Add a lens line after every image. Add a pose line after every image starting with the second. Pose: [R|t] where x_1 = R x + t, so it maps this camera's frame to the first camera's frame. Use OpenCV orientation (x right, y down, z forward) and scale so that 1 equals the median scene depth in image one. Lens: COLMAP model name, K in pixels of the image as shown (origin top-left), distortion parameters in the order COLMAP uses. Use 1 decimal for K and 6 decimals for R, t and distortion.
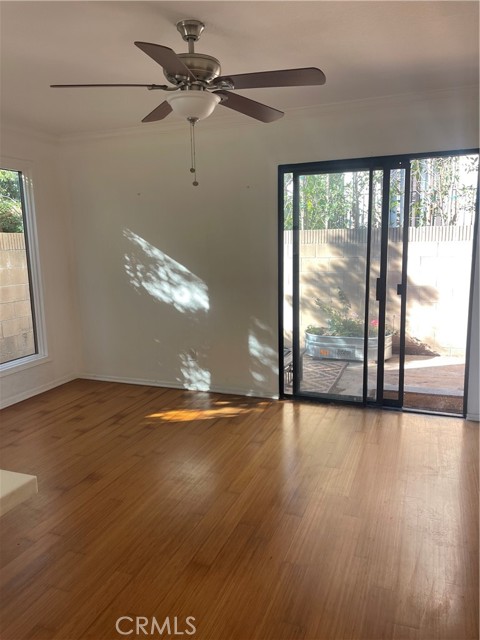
lens RADIAL K [[476.9, 0, 239.8], [0, 476.9, 320.3], [0, 0, 1]] dist [0.001633, -0.001095]
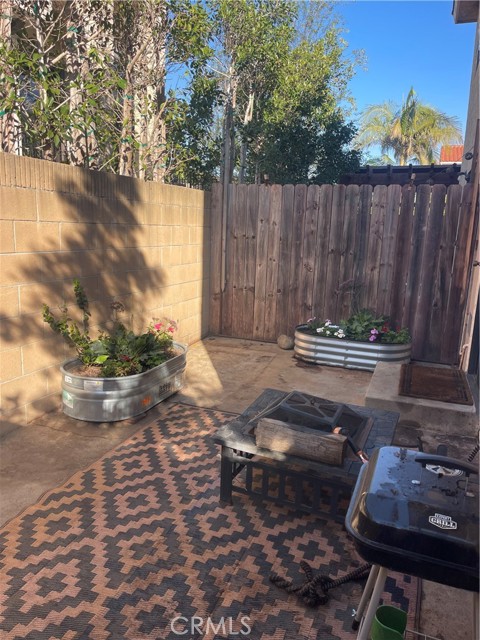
lens RADIAL K [[476.9, 0, 239.8], [0, 476.9, 321.1], [0, 0, 1]] dist [0.001633, -0.001095]
pose [[-0.009288, -0.166491, 0.985999, -0.315317], [0.130327, 0.977430, 0.166272, -0.090214], [-0.991428, 0.130046, 0.012620, 0.818687]]
